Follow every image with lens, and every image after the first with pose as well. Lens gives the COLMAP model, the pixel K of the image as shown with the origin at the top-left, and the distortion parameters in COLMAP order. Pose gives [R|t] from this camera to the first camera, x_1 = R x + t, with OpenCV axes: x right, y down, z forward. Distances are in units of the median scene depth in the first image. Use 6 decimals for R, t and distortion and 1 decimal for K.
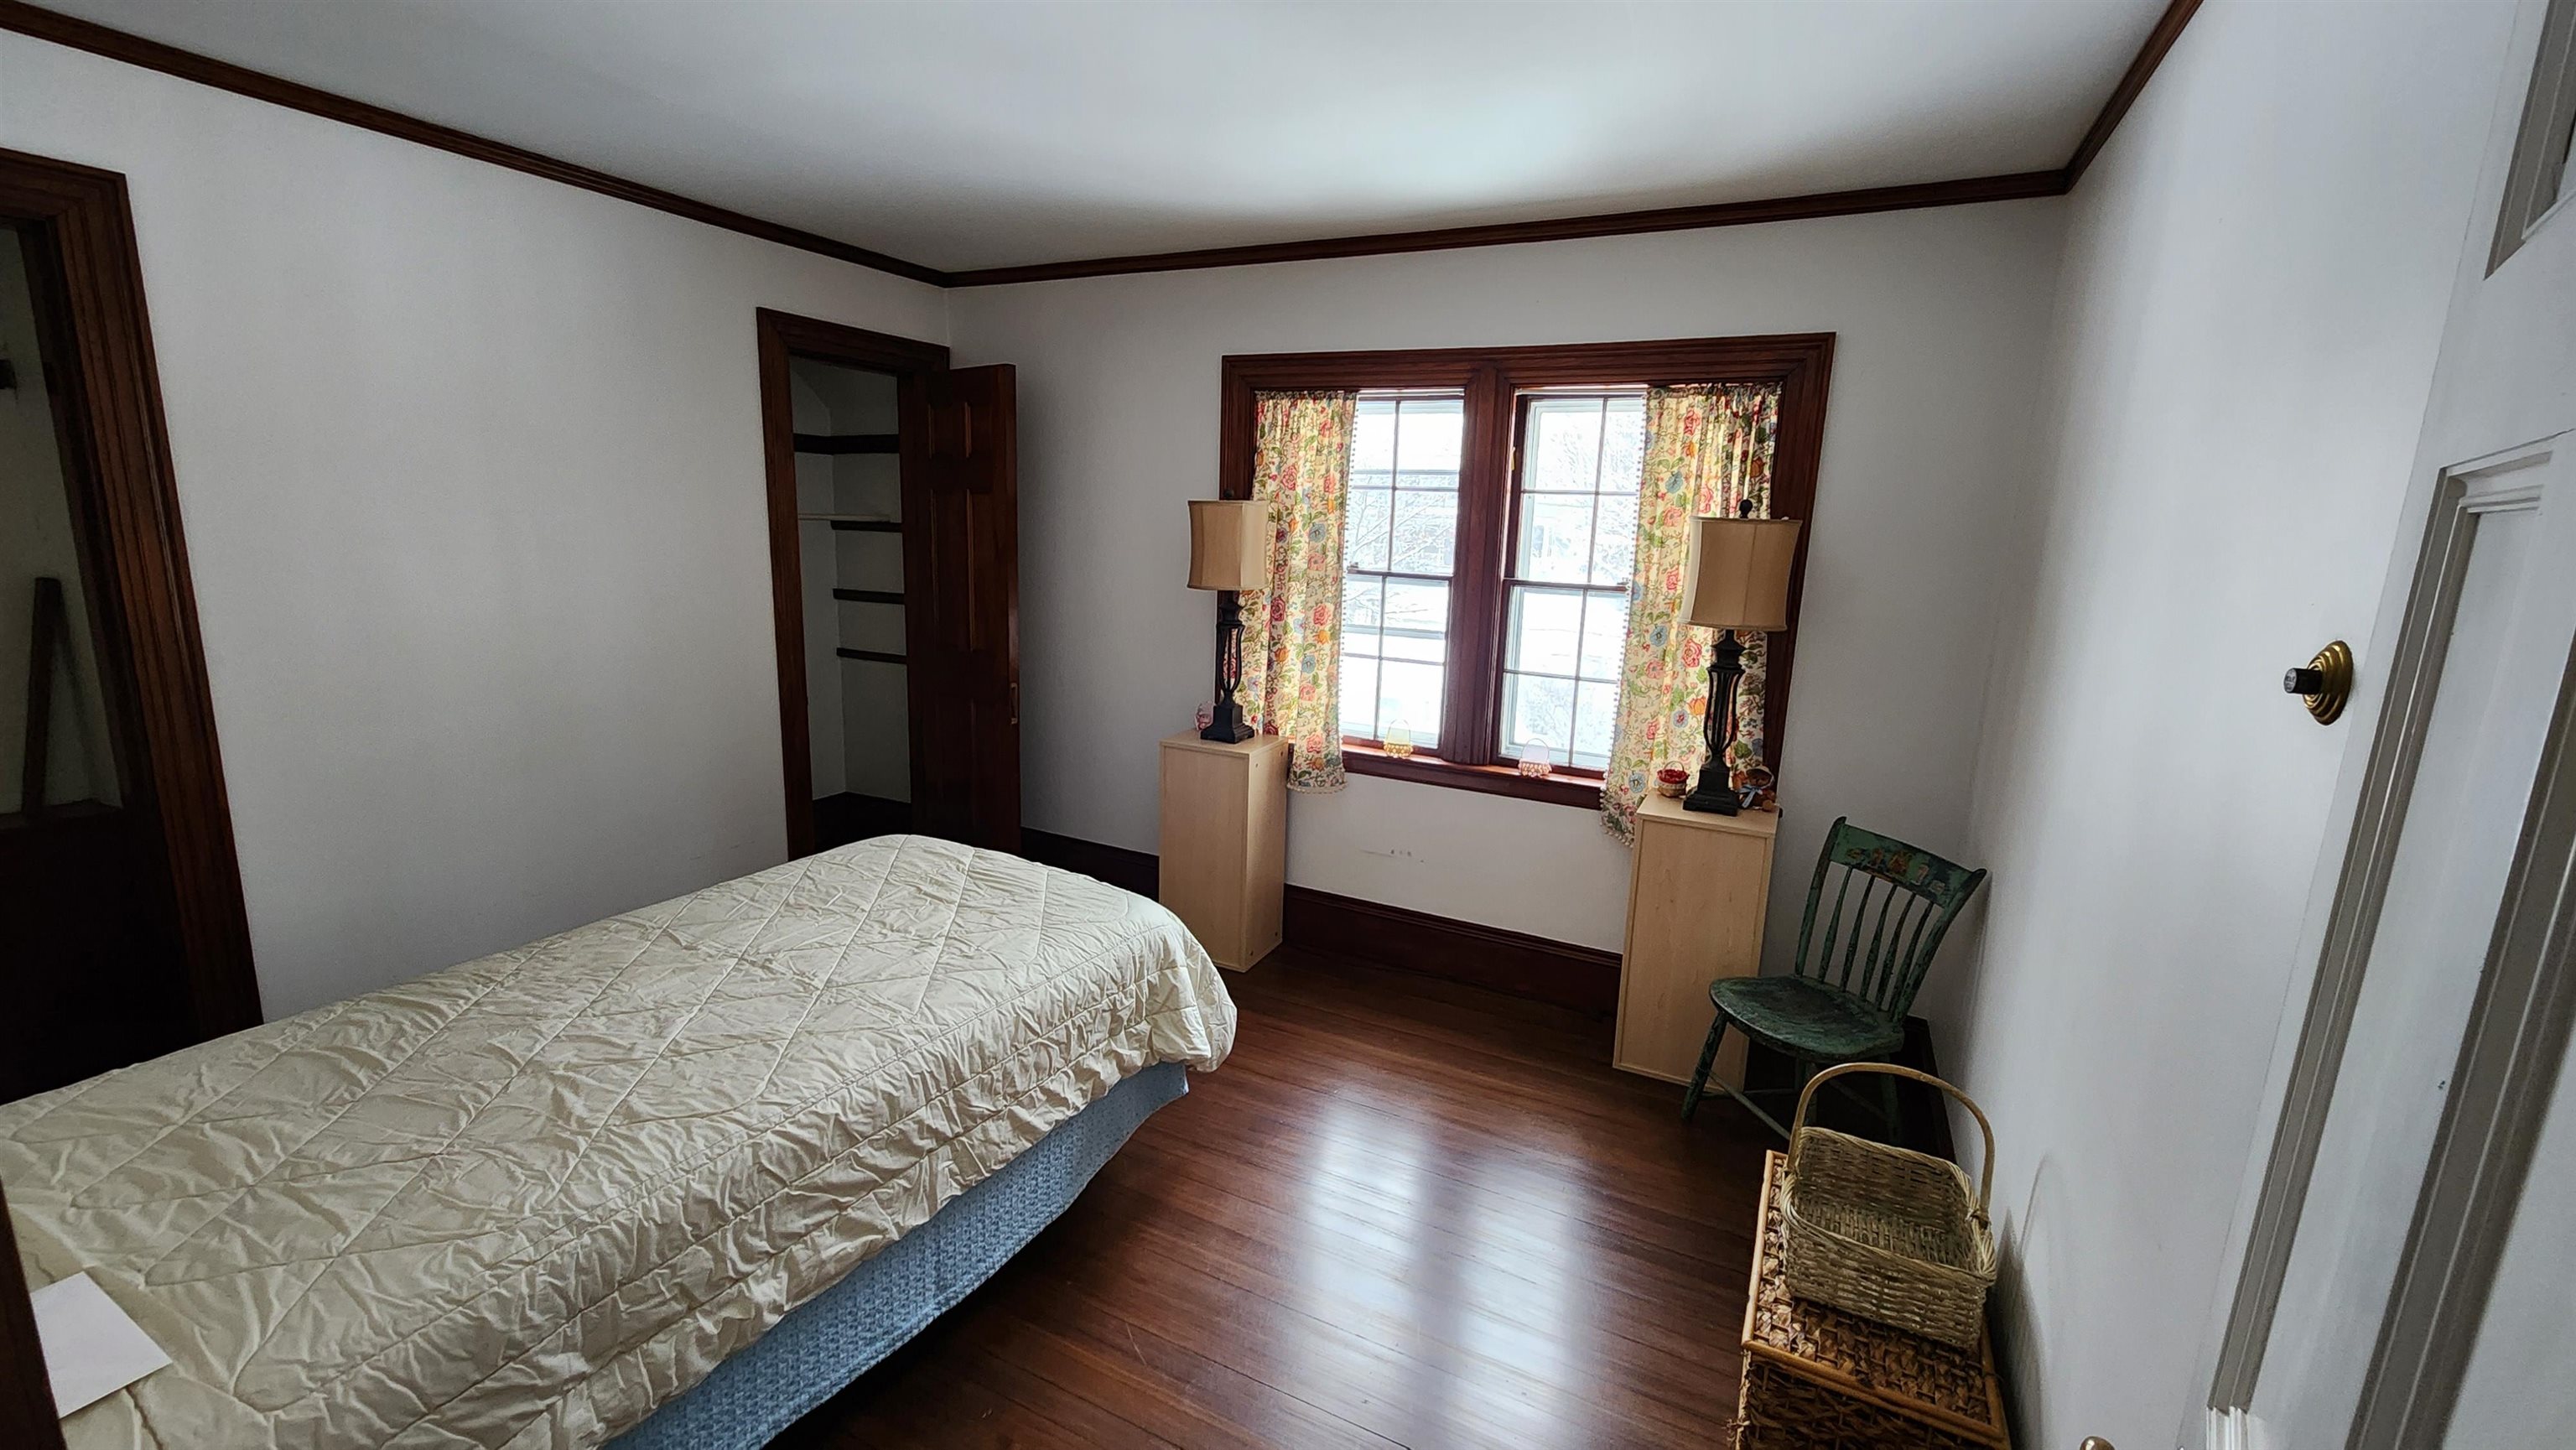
lens RADIAL K [[1062.2, 0, 1296.7], [0, 1062.2, 747.0], [0, 0, 1]] dist [0.000228, -0.001015]
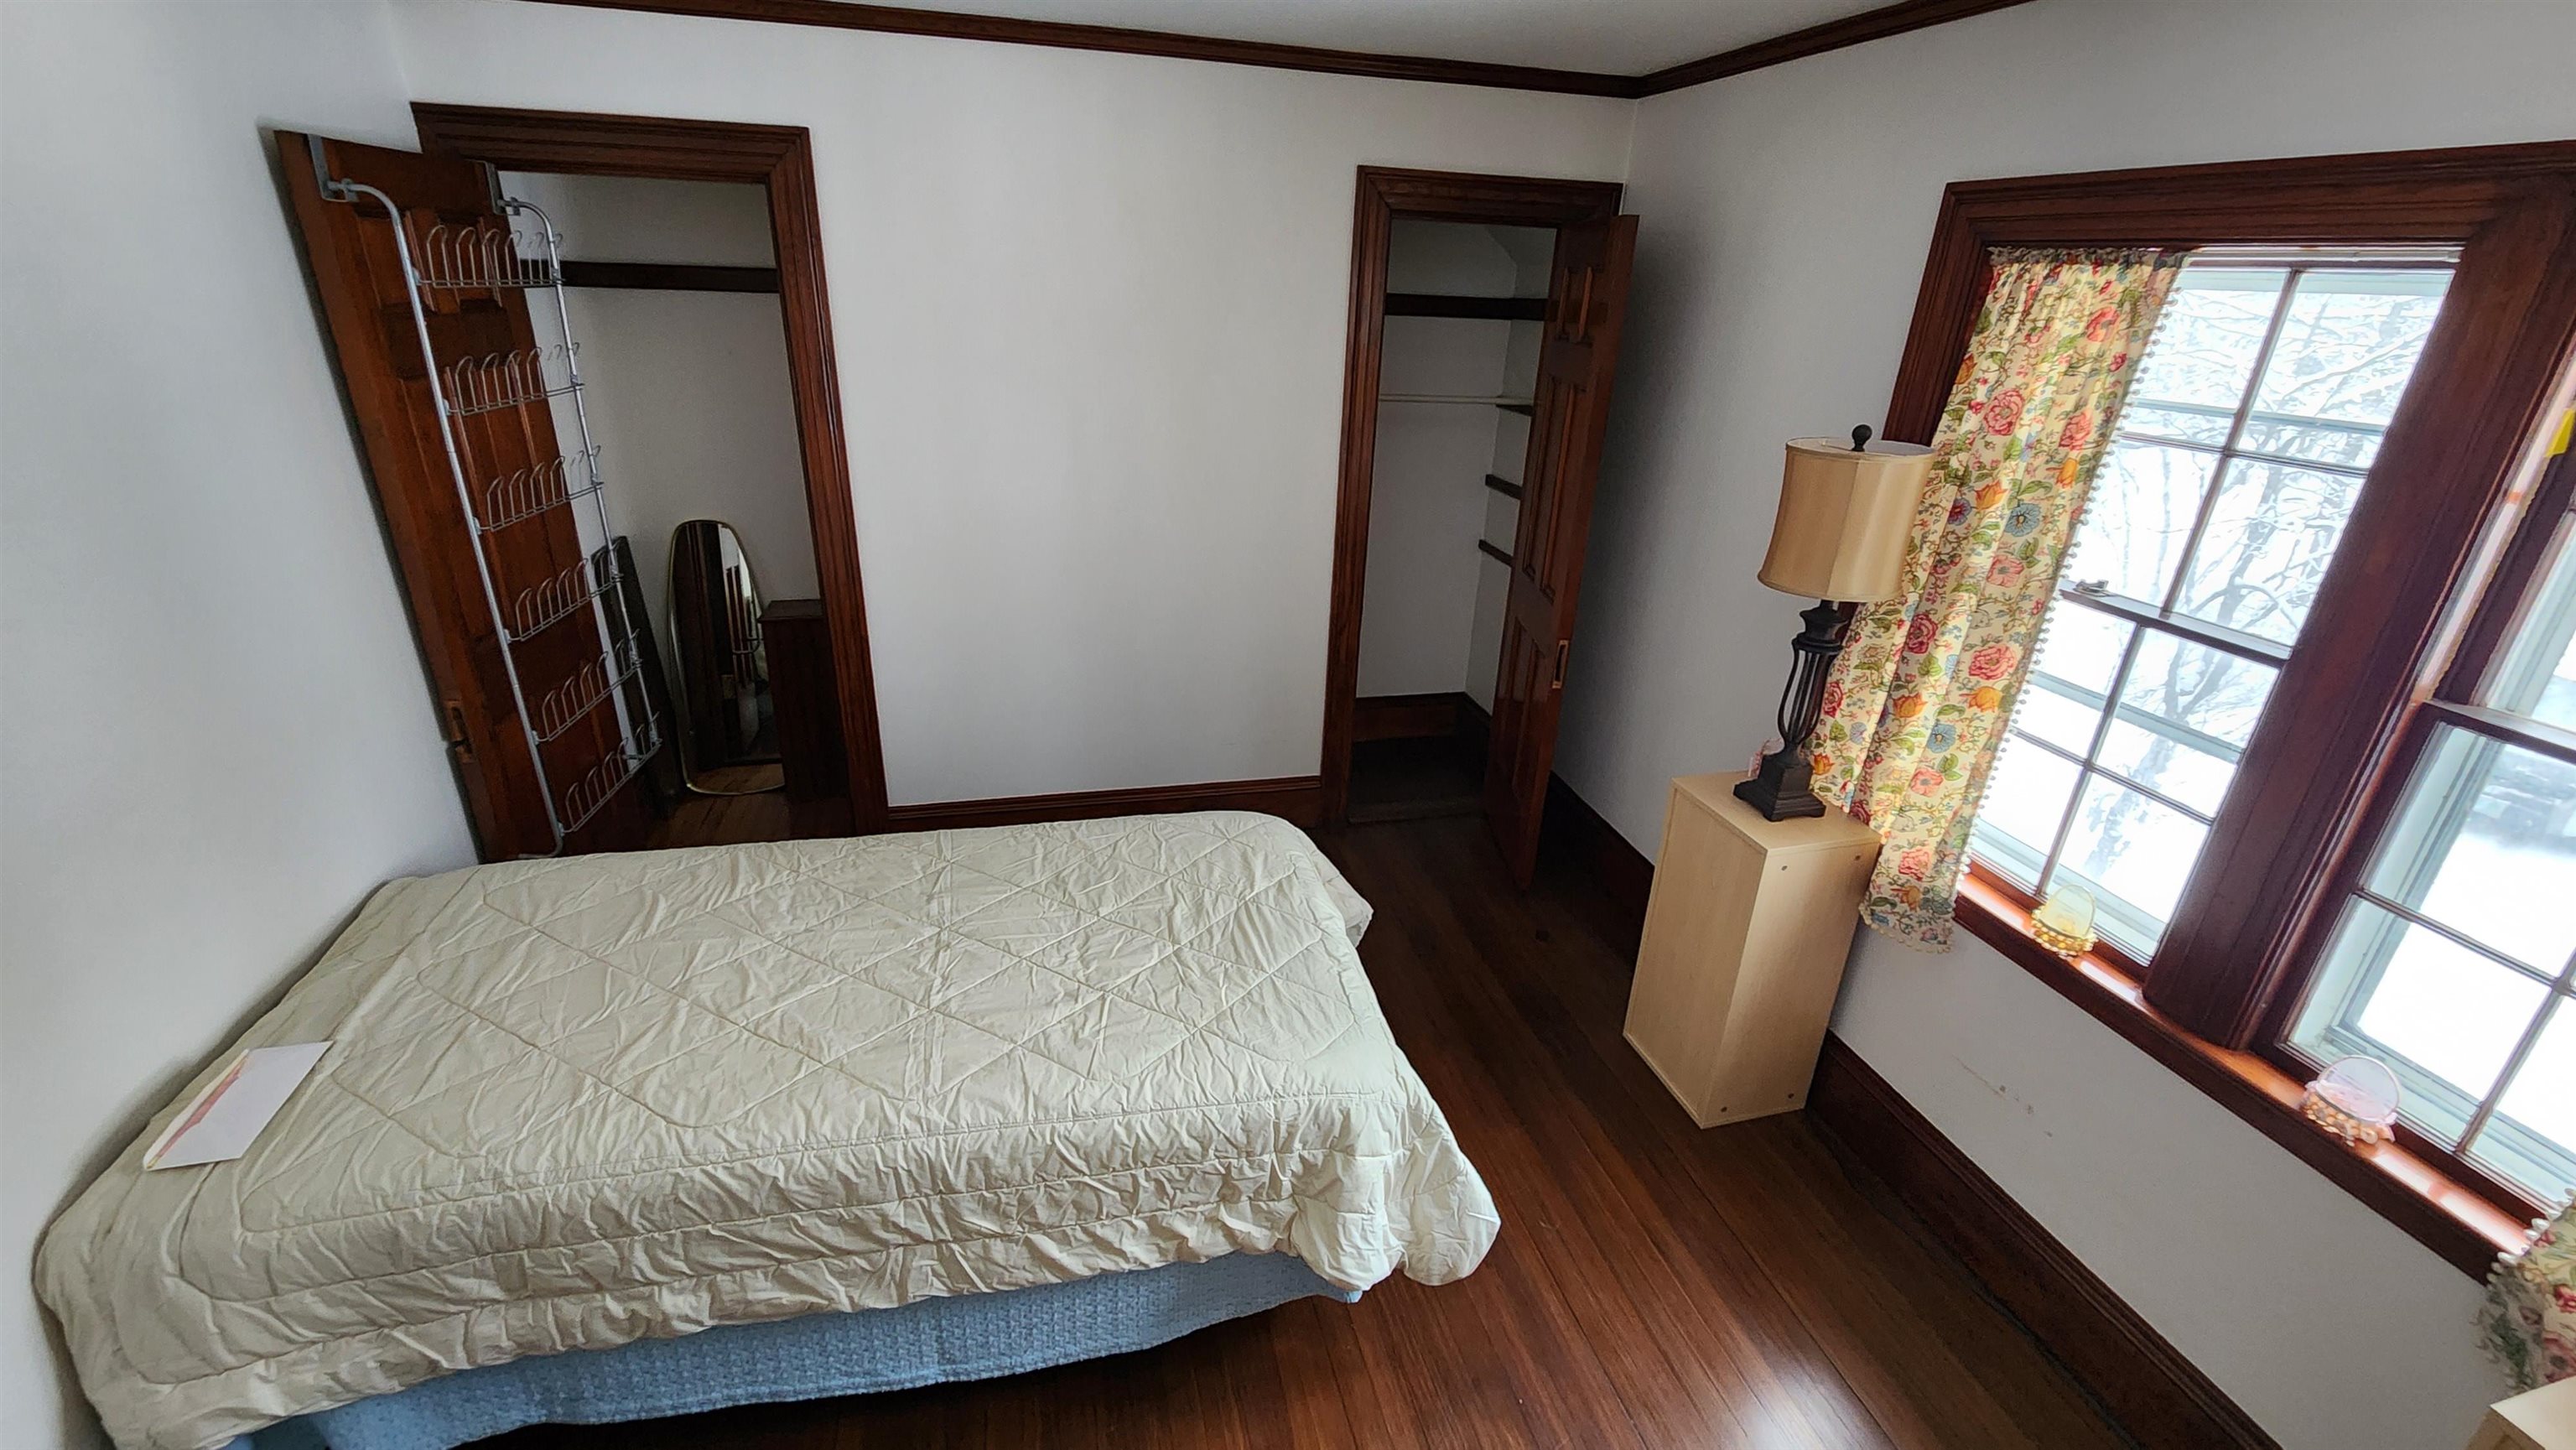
lens RADIAL K [[1062.2, 0, 1279.4], [0, 1062.2, 741.3], [0, 0, 1]] dist [0.000228, -0.001015]
pose [[0.649307, 0.298003, -0.699711, 0.205722], [-0.177434, 0.954003, 0.241653, -0.169352], [0.739539, -0.032754, 0.672316, 0.366640]]
